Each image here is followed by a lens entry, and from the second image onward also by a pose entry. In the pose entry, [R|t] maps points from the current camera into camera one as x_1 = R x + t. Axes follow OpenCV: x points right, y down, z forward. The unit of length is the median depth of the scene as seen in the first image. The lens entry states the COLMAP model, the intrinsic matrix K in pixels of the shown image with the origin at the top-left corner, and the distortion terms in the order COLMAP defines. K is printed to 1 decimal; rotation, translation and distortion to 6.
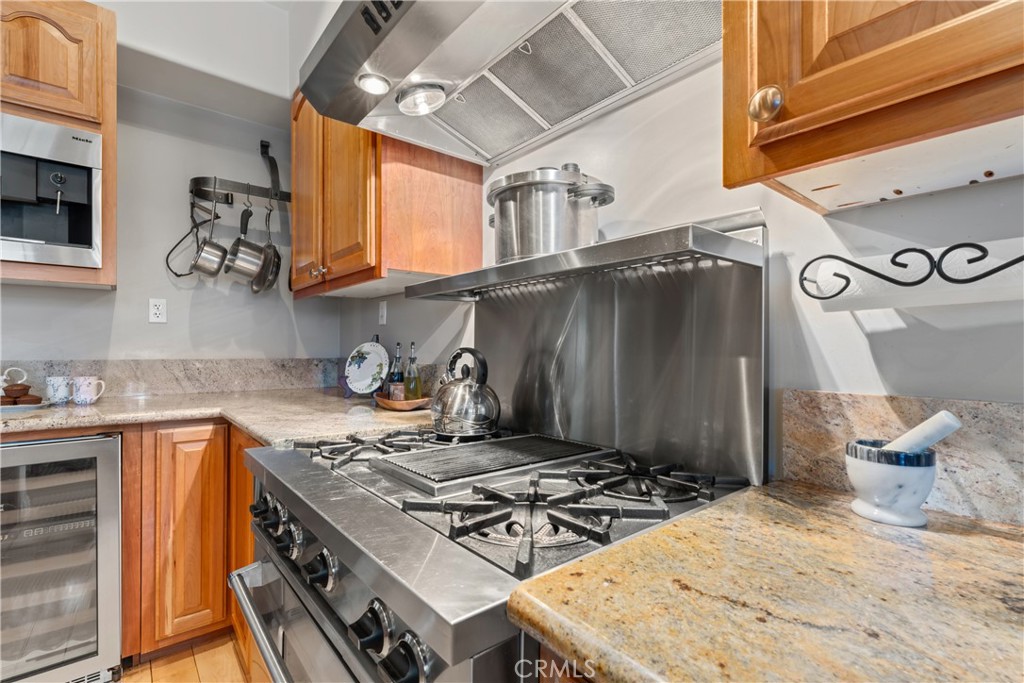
lens RADIAL K [[469.3, 0, 512.7], [0, 469.3, 346.0], [0, 0, 1]] dist [-0.003710, 0.000023]
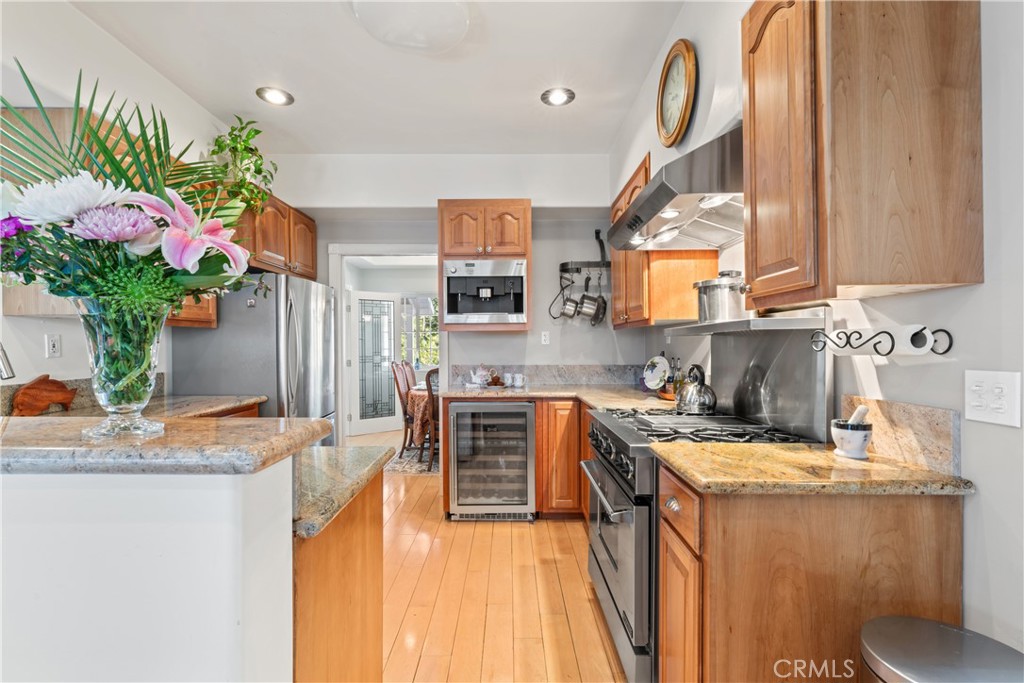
lens RADIAL K [[469.3, 0, 512.7], [0, 469.3, 346.0], [0, 0, 1]] dist [-0.003710, 0.000023]
pose [[0.773085, -0.008088, -0.634251, 0.356676], [0.008733, 0.999960, -0.002106, -0.049992], [0.634243, -0.003911, 0.773124, -0.583703]]
